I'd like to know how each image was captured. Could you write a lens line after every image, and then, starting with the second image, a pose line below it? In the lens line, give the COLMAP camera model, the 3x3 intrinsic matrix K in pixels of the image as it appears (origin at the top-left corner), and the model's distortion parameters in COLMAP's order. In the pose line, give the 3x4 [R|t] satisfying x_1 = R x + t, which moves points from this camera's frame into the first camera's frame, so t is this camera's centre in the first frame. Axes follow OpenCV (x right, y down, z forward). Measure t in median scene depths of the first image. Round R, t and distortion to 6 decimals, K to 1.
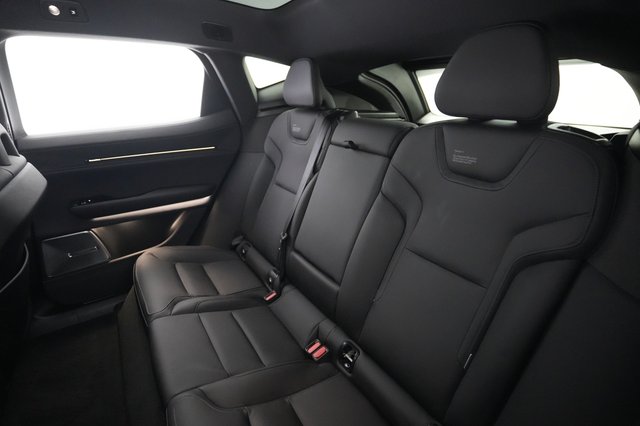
lens RADIAL K [[314.1, 0, 319.1], [0, 314.1, 213.7], [0, 0, 1]] dist [-0.000268, -0.000004]
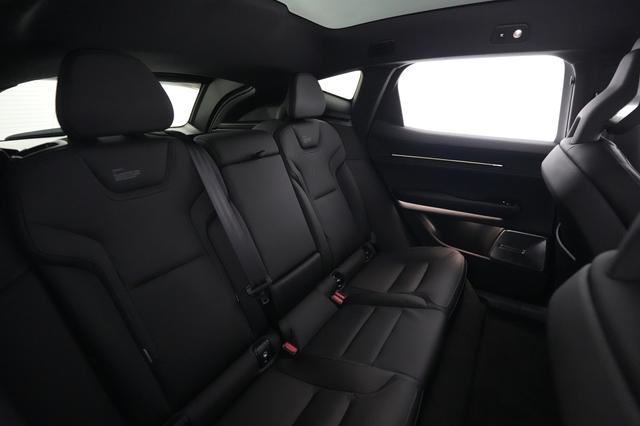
lens RADIAL K [[314.1, 0, 319.2], [0, 314.1, 212.4], [0, 0, 1]] dist [-0.000268, -0.000004]
pose [[-0.434221, -0.291209, 0.852437, -0.995221], [0.330330, 0.828907, 0.451437, -0.489169], [-0.838054, 0.477609, -0.263734, 1.245892]]
